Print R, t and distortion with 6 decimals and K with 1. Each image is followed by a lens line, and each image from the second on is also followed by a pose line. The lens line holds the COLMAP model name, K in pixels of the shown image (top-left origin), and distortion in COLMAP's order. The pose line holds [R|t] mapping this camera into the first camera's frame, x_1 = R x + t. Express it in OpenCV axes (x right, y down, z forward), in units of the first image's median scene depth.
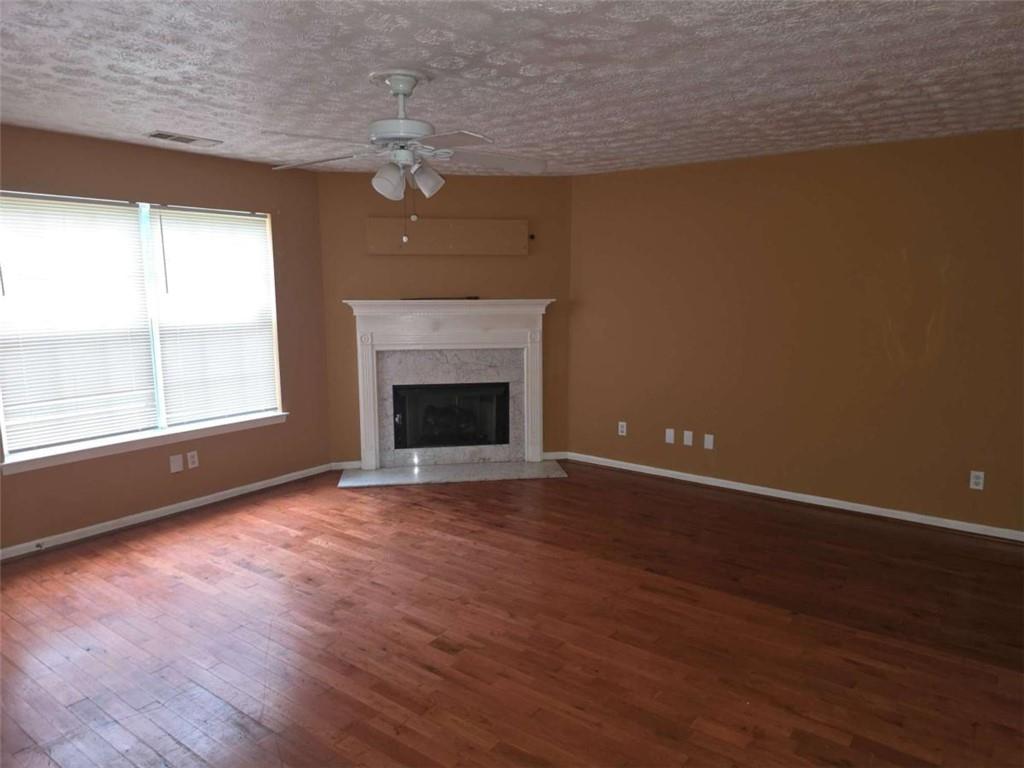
lens RADIAL K [[701.0, 0, 518.4], [0, 701.0, 389.5], [0, 0, 1]] dist [0.048158, -0.038497]
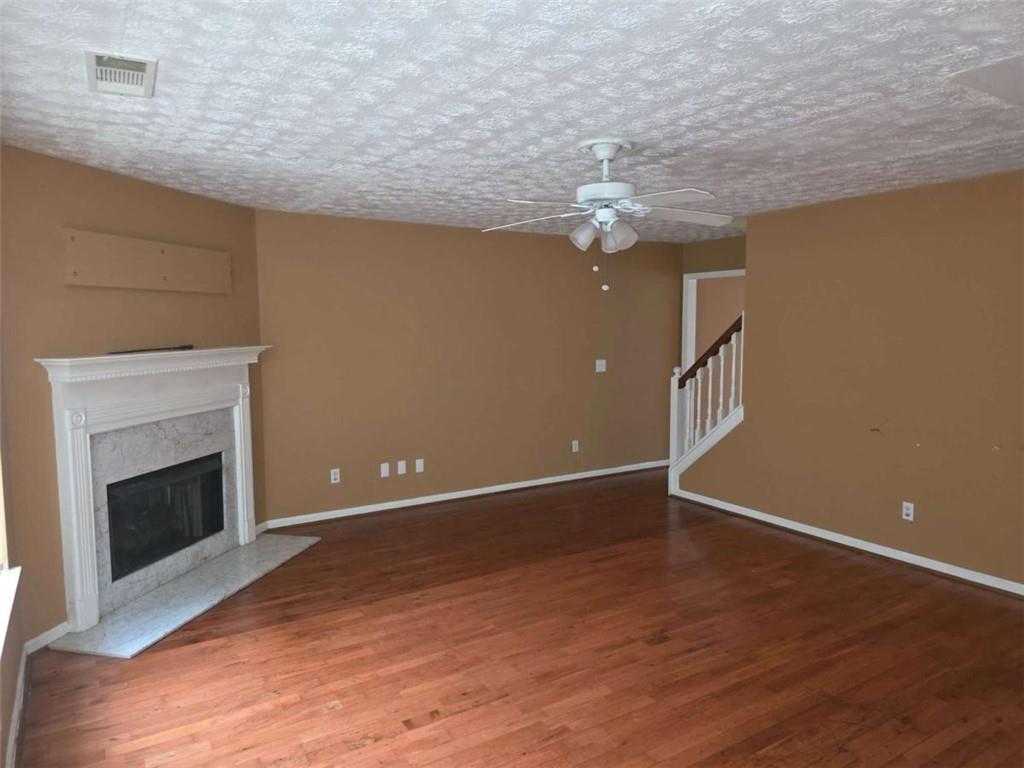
lens RADIAL K [[701.0, 0, 521.6], [0, 701.0, 379.0], [0, 0, 1]] dist [0.048158, -0.038497]
pose [[0.346462, -0.077640, 0.934845, -0.662538], [0.150903, 0.988203, 0.026145, -0.063117], [-0.925847, 0.132012, 0.354091, 0.405929]]
